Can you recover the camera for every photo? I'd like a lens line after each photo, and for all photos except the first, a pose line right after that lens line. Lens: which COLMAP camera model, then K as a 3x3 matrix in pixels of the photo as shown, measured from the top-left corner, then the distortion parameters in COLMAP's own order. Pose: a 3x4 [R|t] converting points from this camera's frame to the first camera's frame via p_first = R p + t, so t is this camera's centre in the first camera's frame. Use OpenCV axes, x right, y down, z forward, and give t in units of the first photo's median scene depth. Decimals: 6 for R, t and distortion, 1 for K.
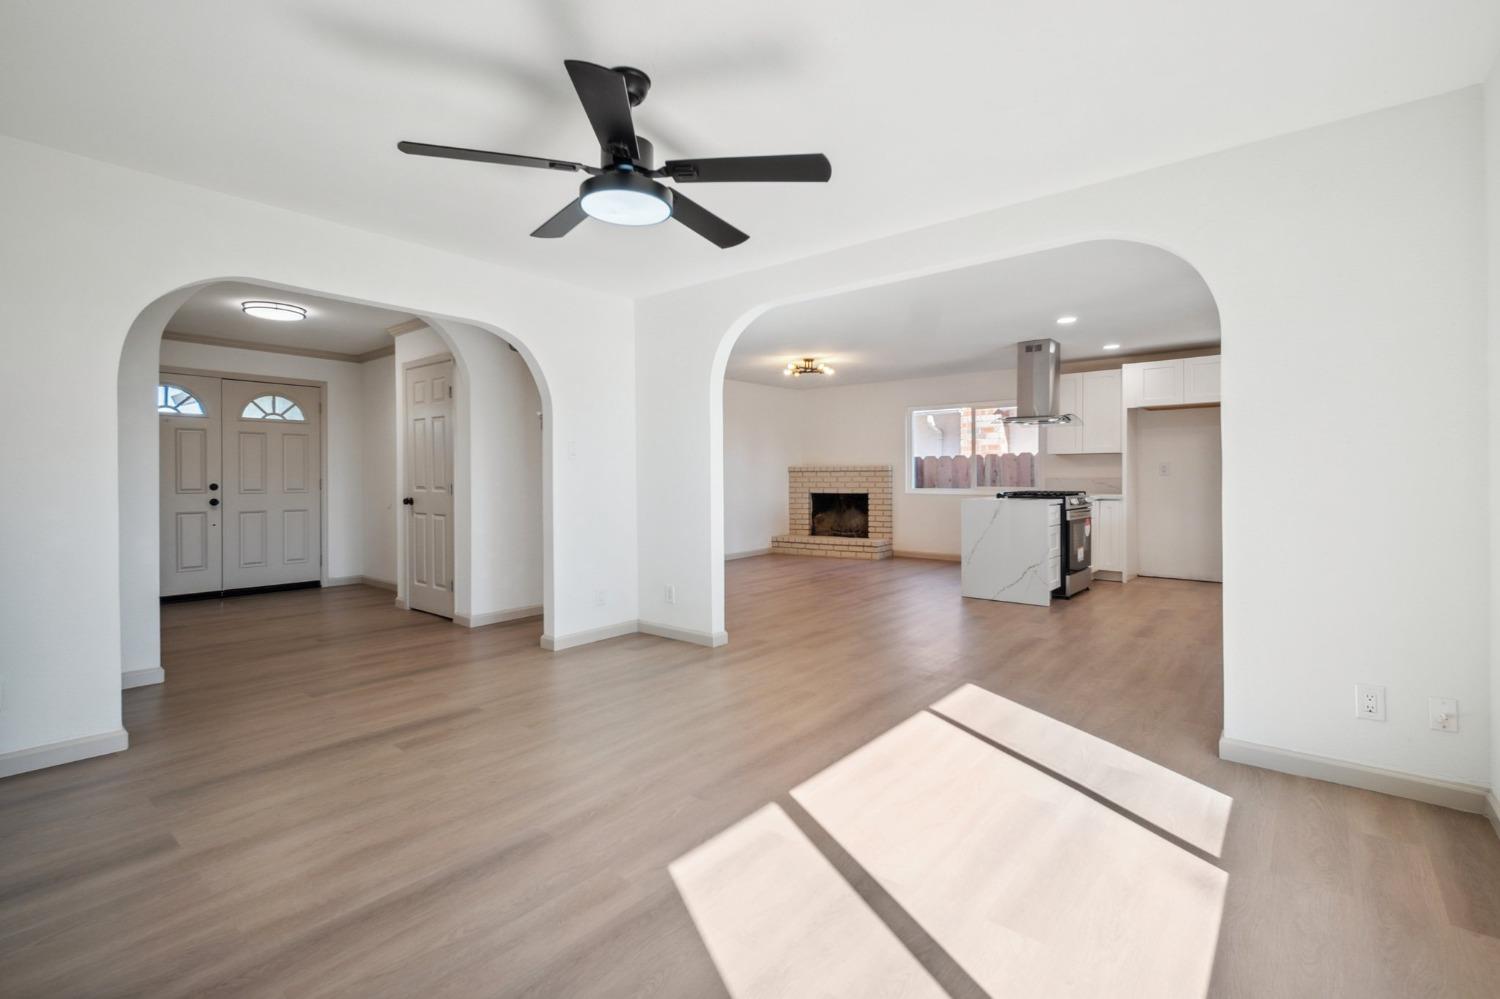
lens RADIAL K [[674.3, 0, 749.6], [0, 674.3, 485.4], [0, 0, 1]] dist [-0.002308, -0.000008]
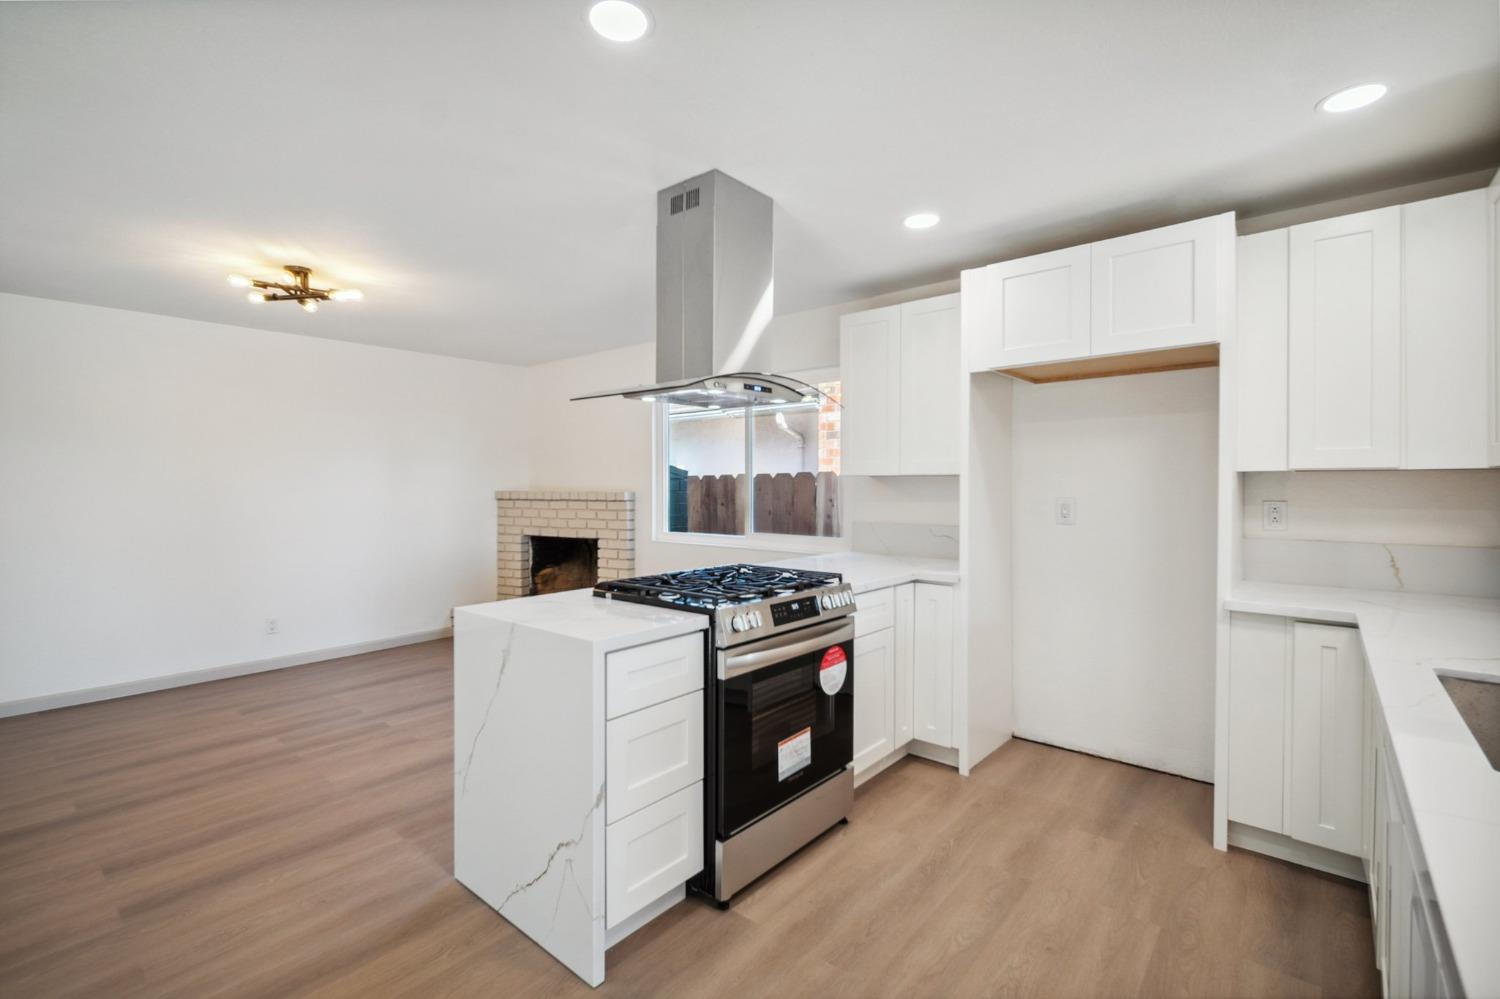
lens RADIAL K [[674.3, 0, 750.2], [0, 674.3, 499.9], [0, 0, 1]] dist [-0.002308, -0.000008]
pose [[0.999989, 0.002442, 0.004085, 0.308959], [-0.002465, 0.999981, 0.005581, -0.025831], [-0.004071, -0.005591, 0.999976, 0.420225]]
